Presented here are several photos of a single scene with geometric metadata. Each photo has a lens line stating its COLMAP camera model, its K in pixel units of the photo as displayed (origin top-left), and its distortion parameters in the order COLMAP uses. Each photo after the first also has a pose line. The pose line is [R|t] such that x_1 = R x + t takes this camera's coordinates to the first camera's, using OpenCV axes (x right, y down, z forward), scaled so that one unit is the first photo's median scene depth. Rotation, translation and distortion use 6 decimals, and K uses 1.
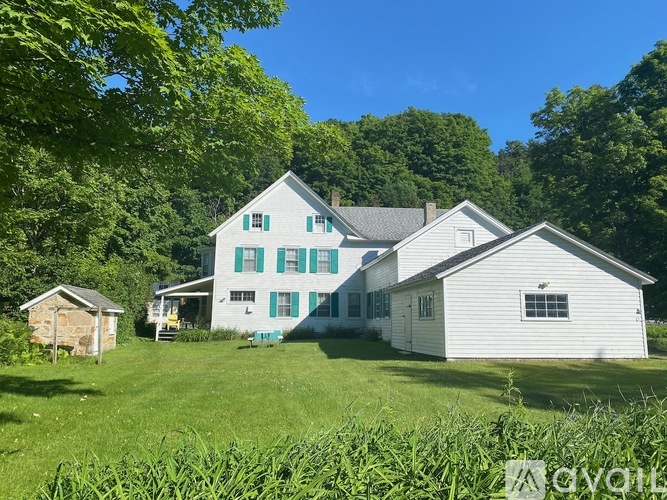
lens RADIAL K [[498.4, 0, 332.8], [0, 498.4, 251.0], [0, 0, 1]] dist [-0.008069, -0.002469]
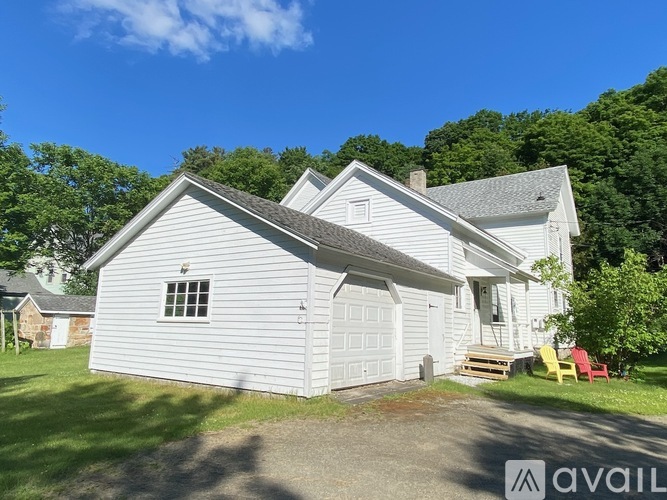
lens RADIAL K [[460.8, 0, 333.2], [0, 460.8, 247.7], [0, 0, 1]] dist [0.034855, 0.000140]
pose [[0.746759, -0.098040, -0.657829, 0.979795], [0.076631, 0.995172, -0.061326, 0.094872], [0.660665, -0.004614, 0.750666, 0.668657]]
